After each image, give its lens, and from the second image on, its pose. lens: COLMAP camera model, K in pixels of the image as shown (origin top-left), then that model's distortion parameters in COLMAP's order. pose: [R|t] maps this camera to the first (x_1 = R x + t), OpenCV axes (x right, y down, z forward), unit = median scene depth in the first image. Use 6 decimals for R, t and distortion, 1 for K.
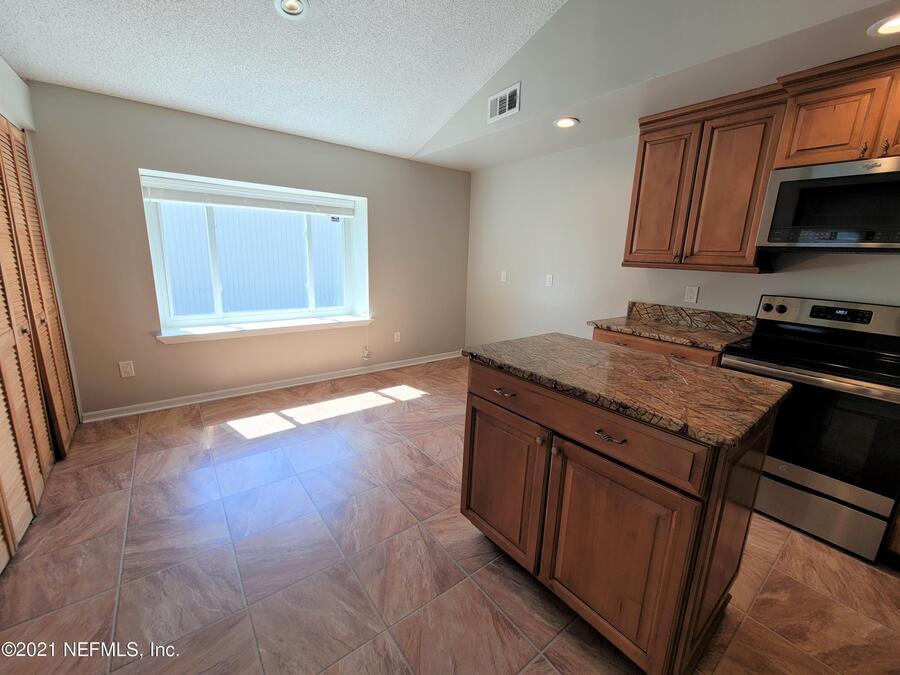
lens RADIAL K [[365.8, 0, 454.0], [0, 365.8, 335.5], [0, 0, 1]] dist [-0.009927, 0.002870]
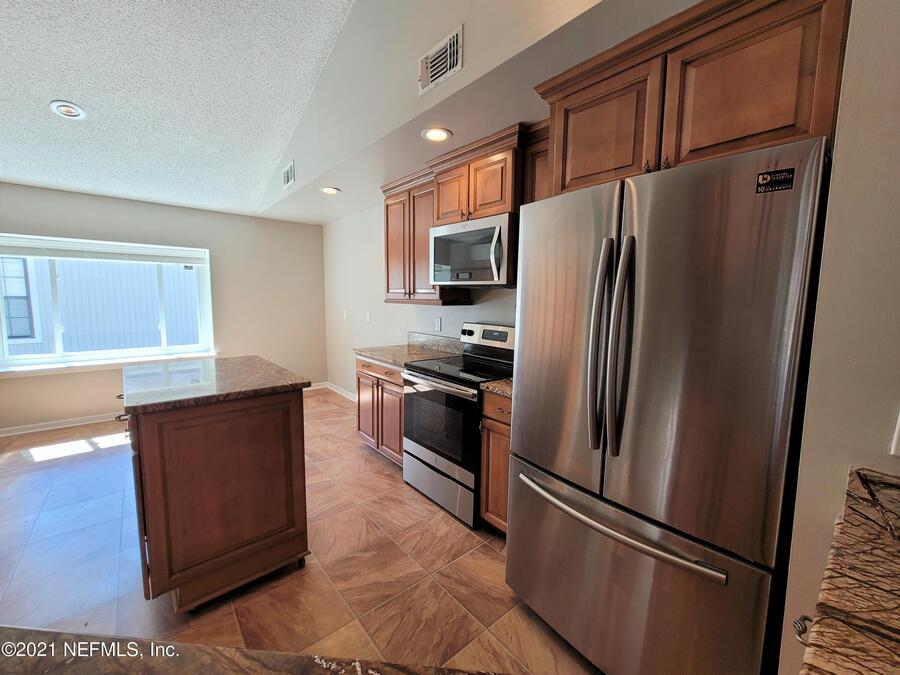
lens RADIAL K [[365.8, 0, 454.0], [0, 365.8, 335.5], [0, 0, 1]] dist [-0.009927, 0.002870]
pose [[0.998266, -0.026797, 0.052413, 0.710544], [0.032297, 0.993725, -0.107085, 0.062390], [-0.049215, 0.108592, 0.992867, -0.226234]]
